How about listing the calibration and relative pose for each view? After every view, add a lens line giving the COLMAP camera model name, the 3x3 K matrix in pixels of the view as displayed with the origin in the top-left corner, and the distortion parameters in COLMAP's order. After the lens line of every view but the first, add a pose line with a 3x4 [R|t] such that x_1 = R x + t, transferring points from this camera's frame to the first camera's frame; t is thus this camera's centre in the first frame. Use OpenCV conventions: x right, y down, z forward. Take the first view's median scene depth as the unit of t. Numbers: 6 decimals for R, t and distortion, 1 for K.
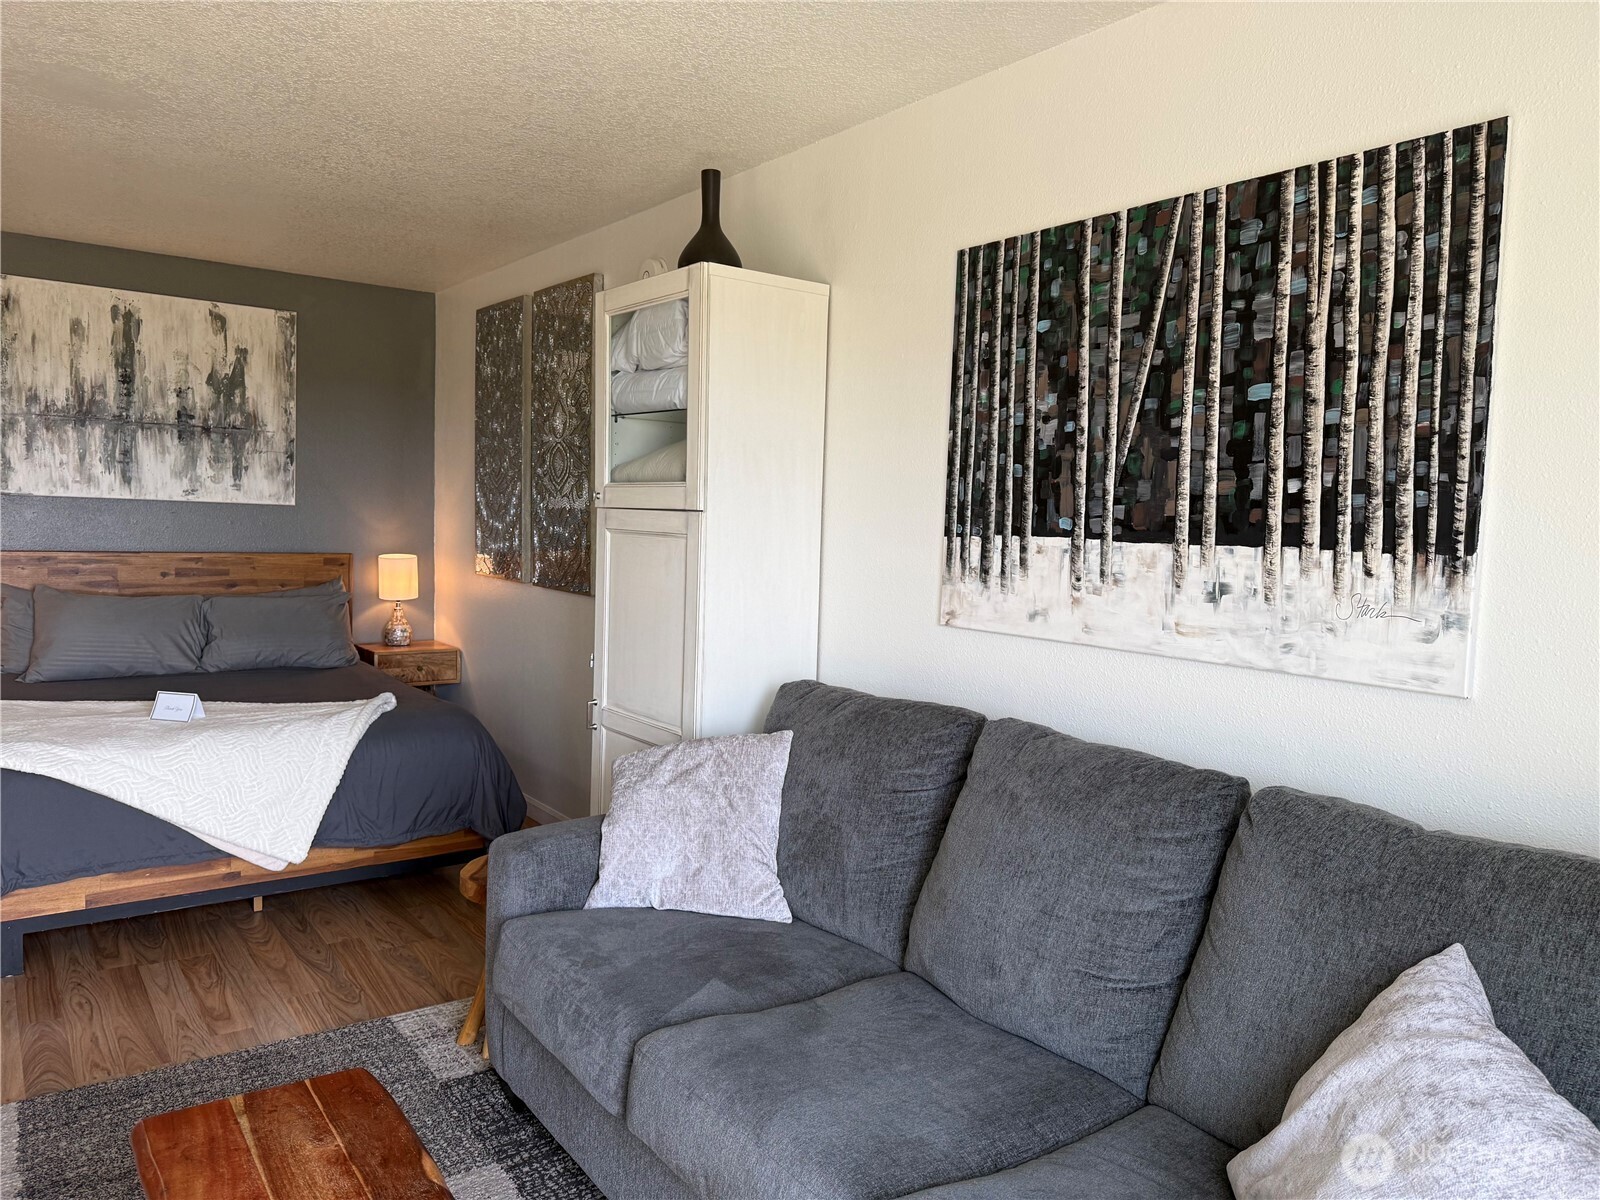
lens RADIAL K [[1122.2, 0, 754.4], [0, 1122.2, 605.0], [0, 0, 1]] dist [0.078807, -0.079434]
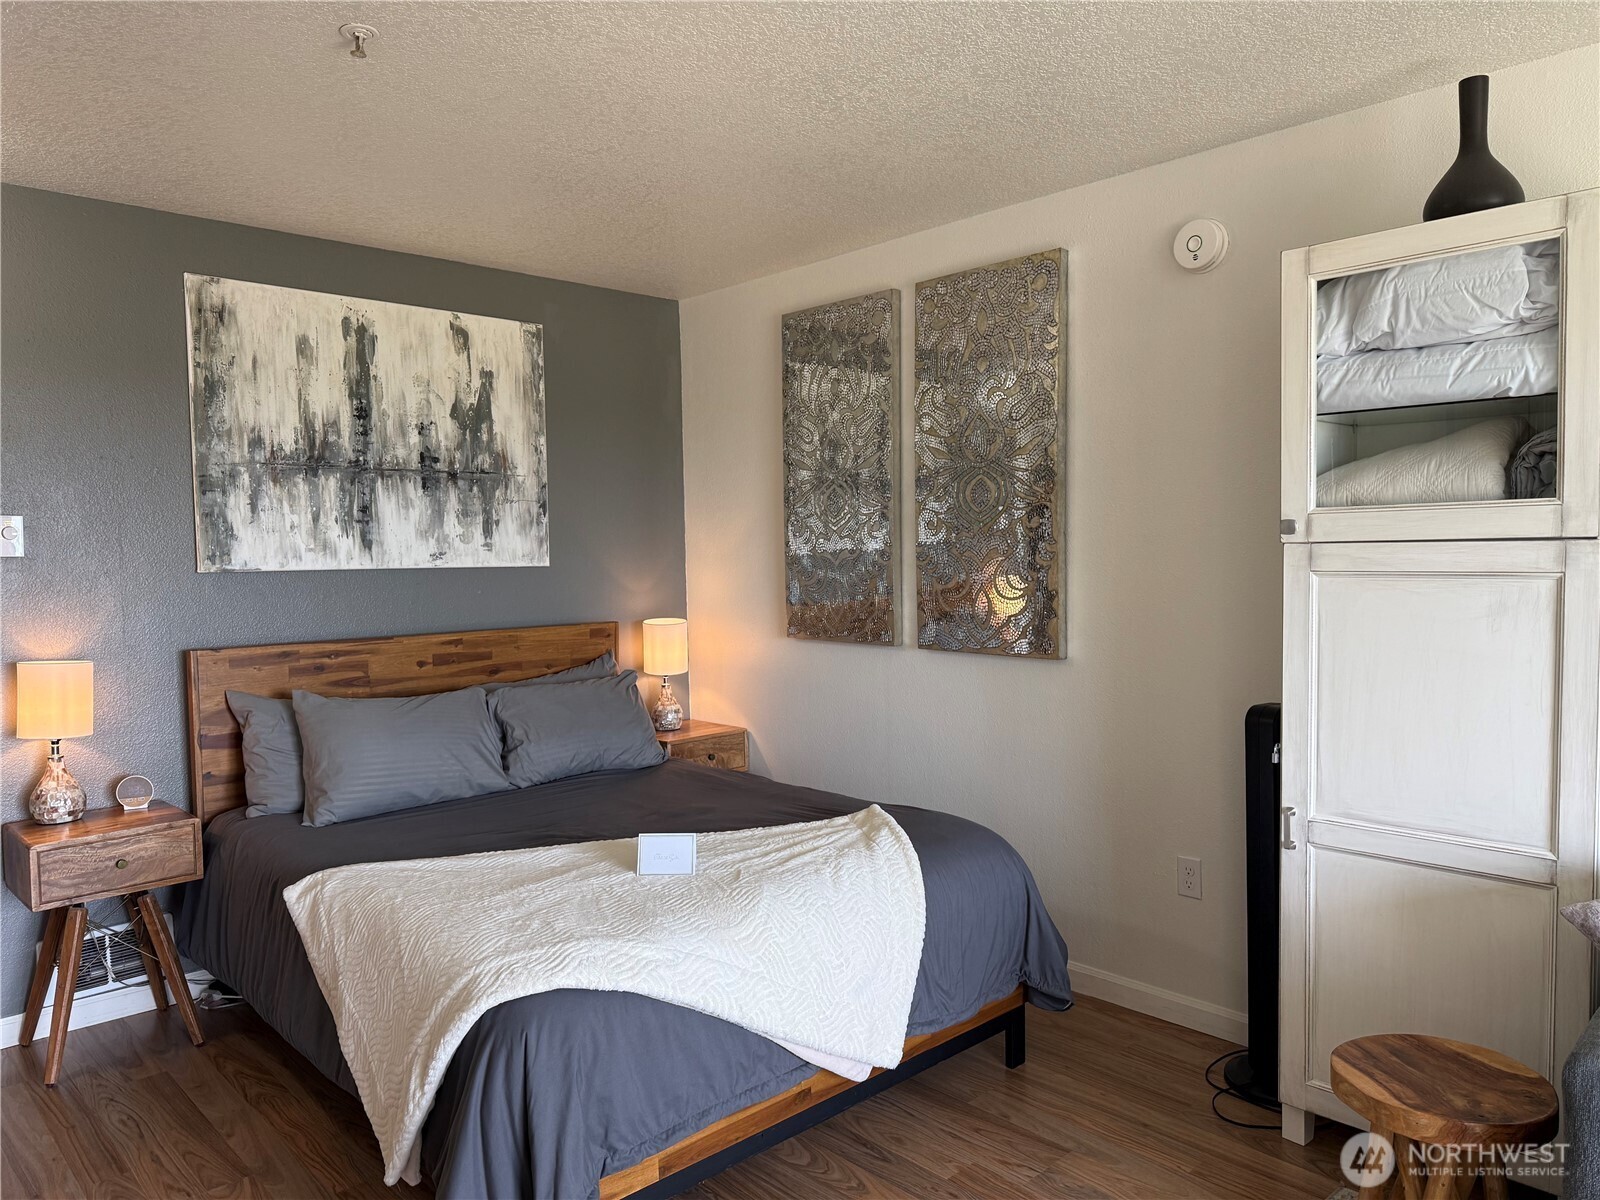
lens RADIAL K [[1112.7, 0, 792.6], [0, 1112.7, 607.1], [0, 0, 1]] dist [0.165355, -0.285741]
pose [[0.988016, -0.058880, 0.142683, -0.375006], [0.062792, 0.997760, -0.023072, -0.031733], [-0.141005, 0.031755, 0.989500, 0.205690]]
